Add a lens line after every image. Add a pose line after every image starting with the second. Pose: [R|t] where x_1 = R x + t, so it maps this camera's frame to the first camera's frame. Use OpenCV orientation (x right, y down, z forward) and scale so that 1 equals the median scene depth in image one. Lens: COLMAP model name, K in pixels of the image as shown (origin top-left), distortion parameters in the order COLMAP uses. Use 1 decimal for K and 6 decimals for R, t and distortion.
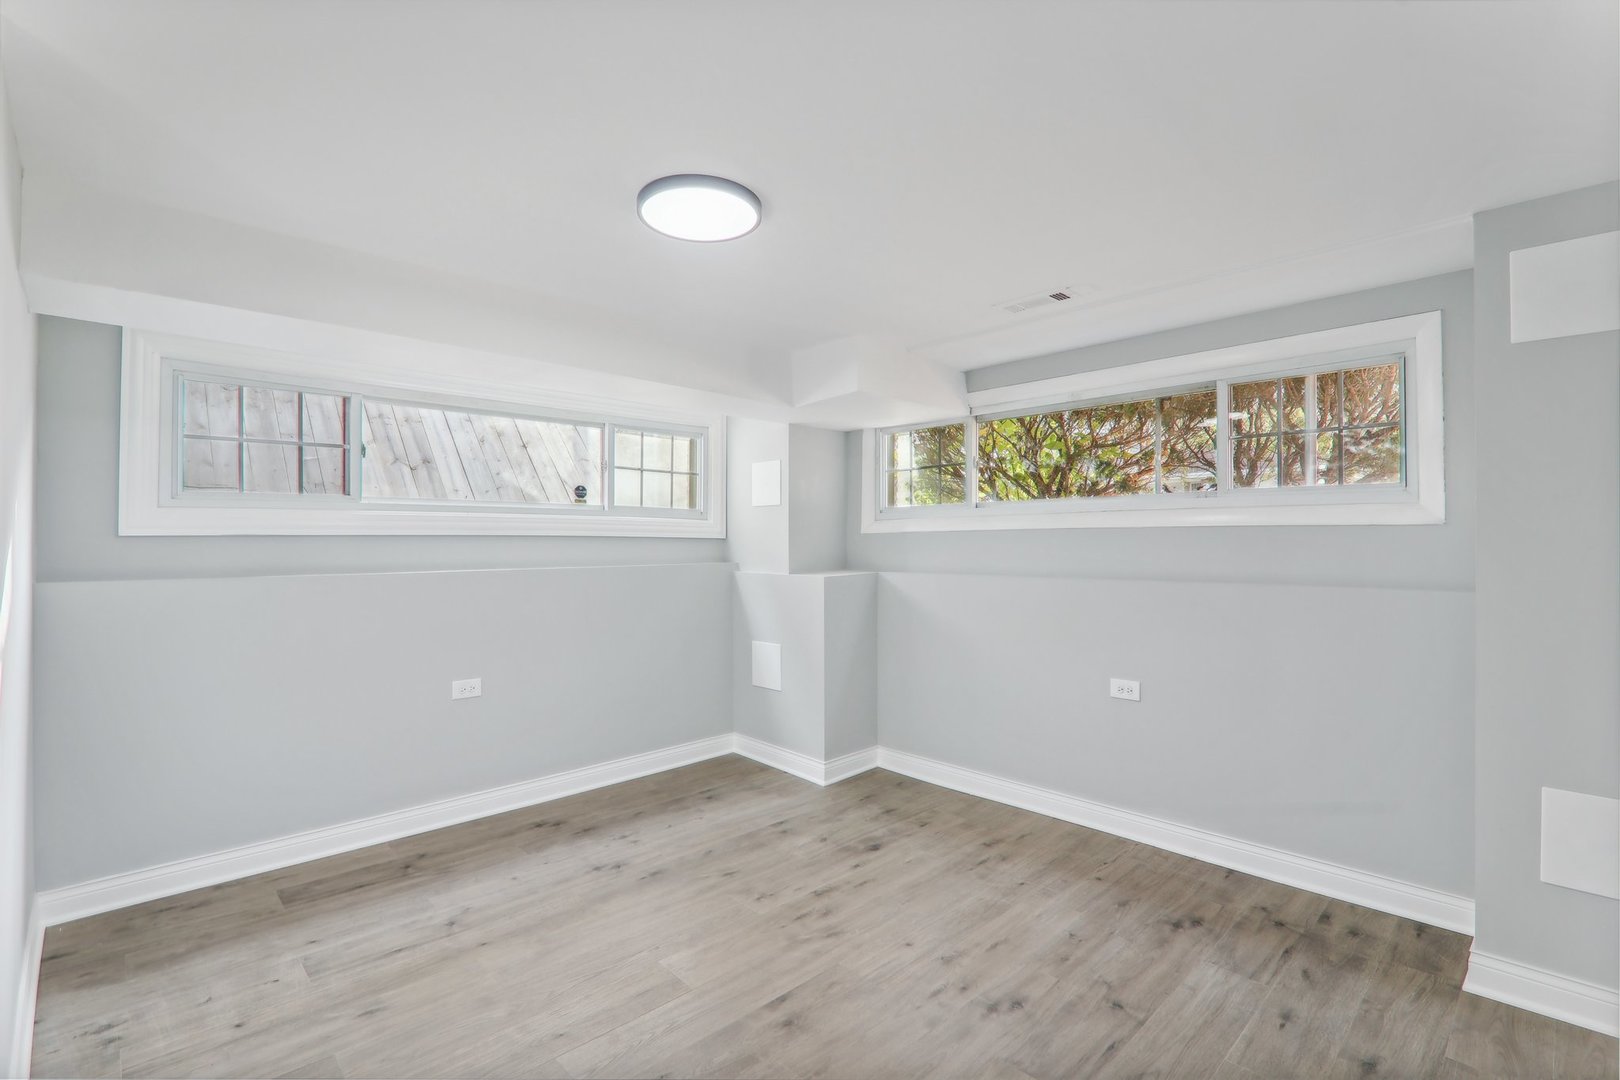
lens RADIAL K [[749.8, 0, 816.7], [0, 749.8, 542.0], [0, 0, 1]] dist [-0.016360, 0.000196]
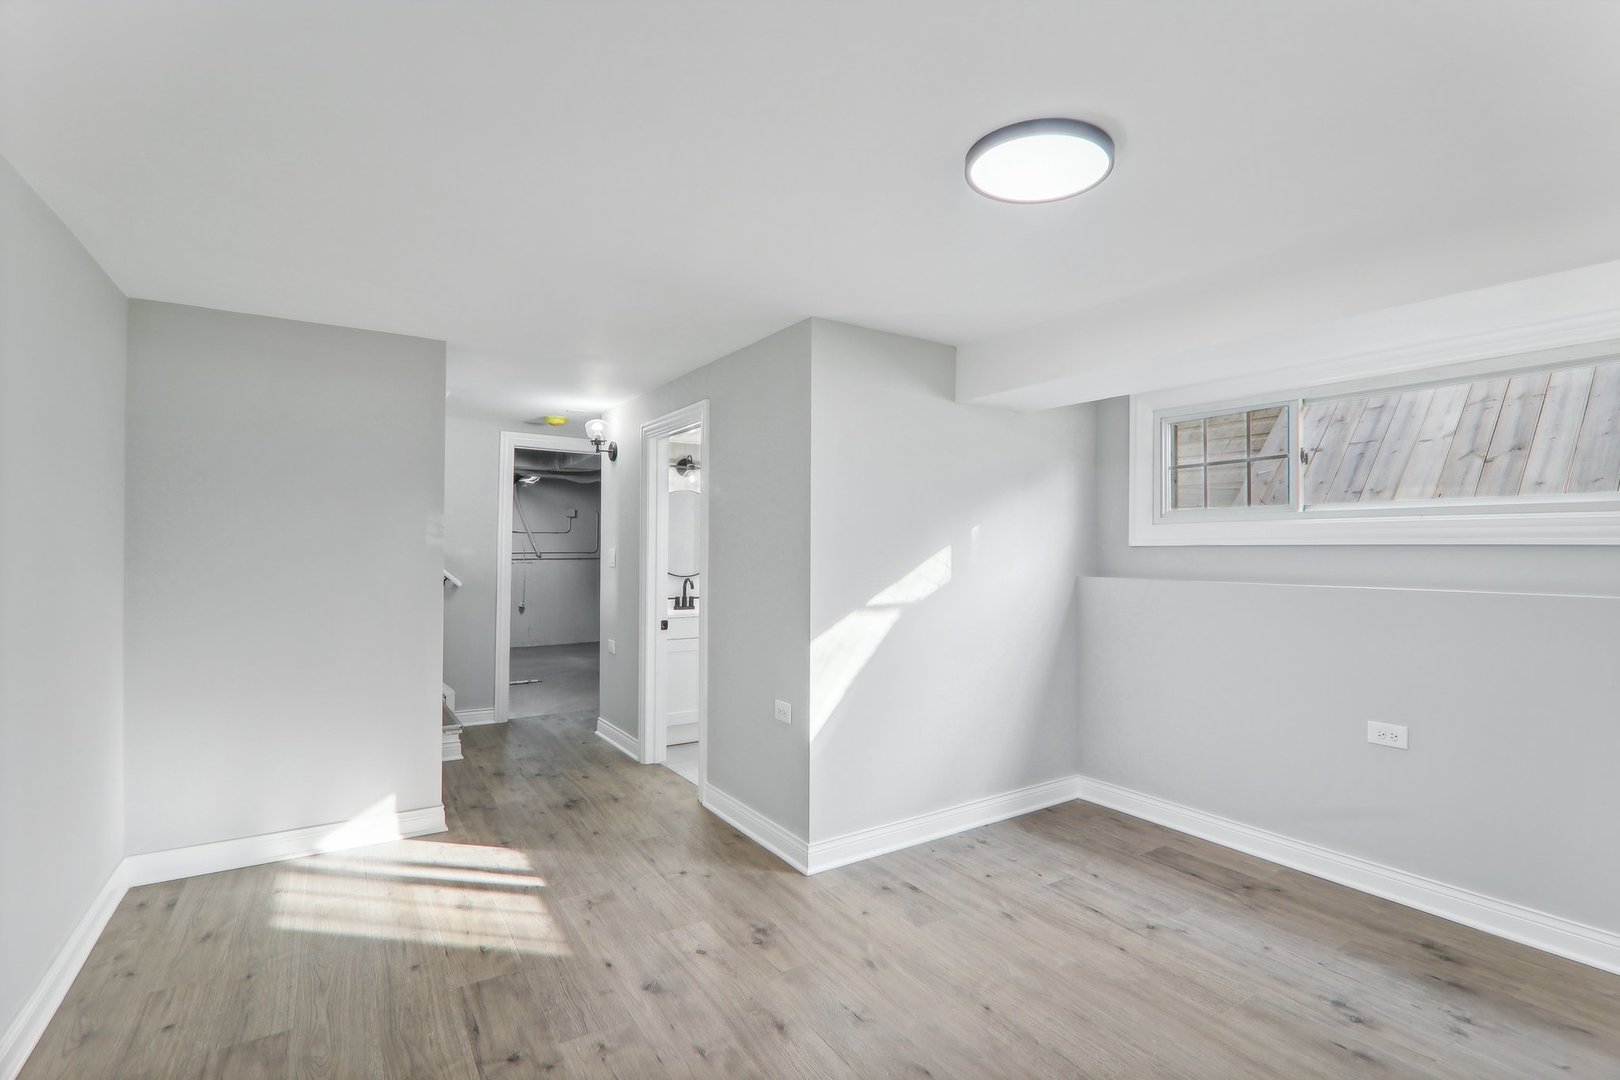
lens RADIAL K [[749.8, 0, 816.7], [0, 749.8, 542.0], [0, 0, 1]] dist [-0.016360, 0.000196]
pose [[-0.195847, -0.003688, -0.980628, 0.546298], [-0.004099, 0.999987, -0.002942, -0.009042], [0.980626, 0.003443, -0.195859, 0.681631]]
